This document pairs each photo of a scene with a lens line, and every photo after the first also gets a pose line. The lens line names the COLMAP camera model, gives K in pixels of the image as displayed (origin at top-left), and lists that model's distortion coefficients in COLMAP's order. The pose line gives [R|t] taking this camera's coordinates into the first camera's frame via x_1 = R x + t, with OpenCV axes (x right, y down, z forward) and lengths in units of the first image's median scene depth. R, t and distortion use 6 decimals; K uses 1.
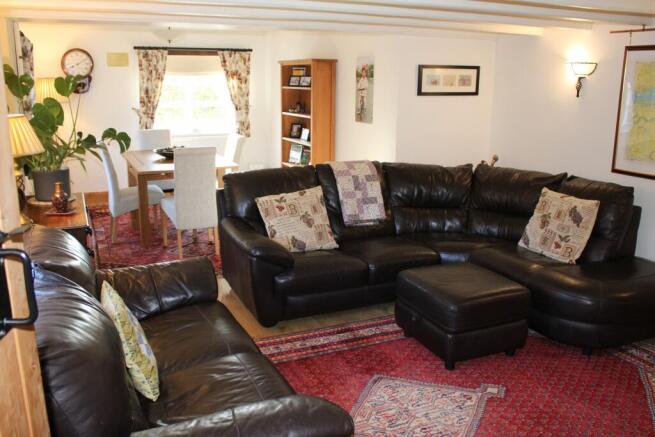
lens RADIAL K [[573.8, 0, 324.4], [0, 573.8, 223.0], [0, 0, 1]] dist [-0.147529, 0.082231]
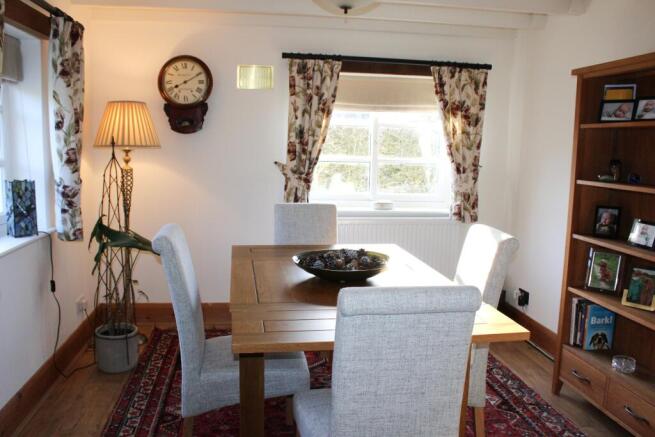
lens RADIAL K [[573.8, 0, 325.0], [0, 573.8, 220.7], [0, 0, 1]] dist [-0.147529, 0.082231]
pose [[0.956505, 0.047210, -0.287869, -0.124606], [-0.081259, 0.990879, -0.107499, -0.088249], [0.280168, 0.126215, 0.951617, 0.473729]]
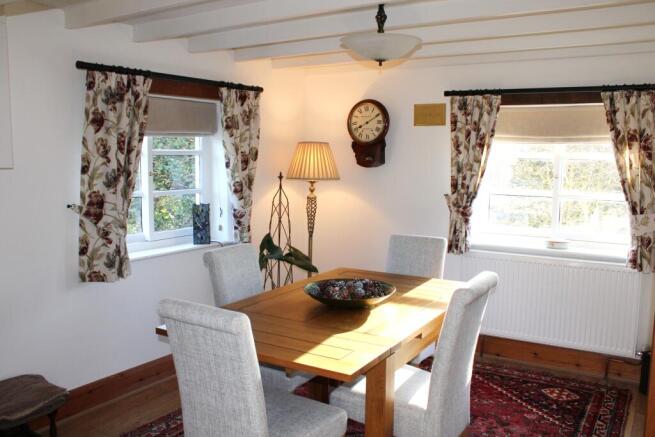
lens RADIAL K [[573.8, 0, 322.6], [0, 573.8, 215.3], [0, 0, 1]] dist [-0.147529, 0.082231]
pose [[0.534351, 0.078675, -0.841594, 0.100347], [-0.209347, 0.976956, -0.041592, -0.131839], [0.818928, 0.198410, 0.538508, 0.577005]]
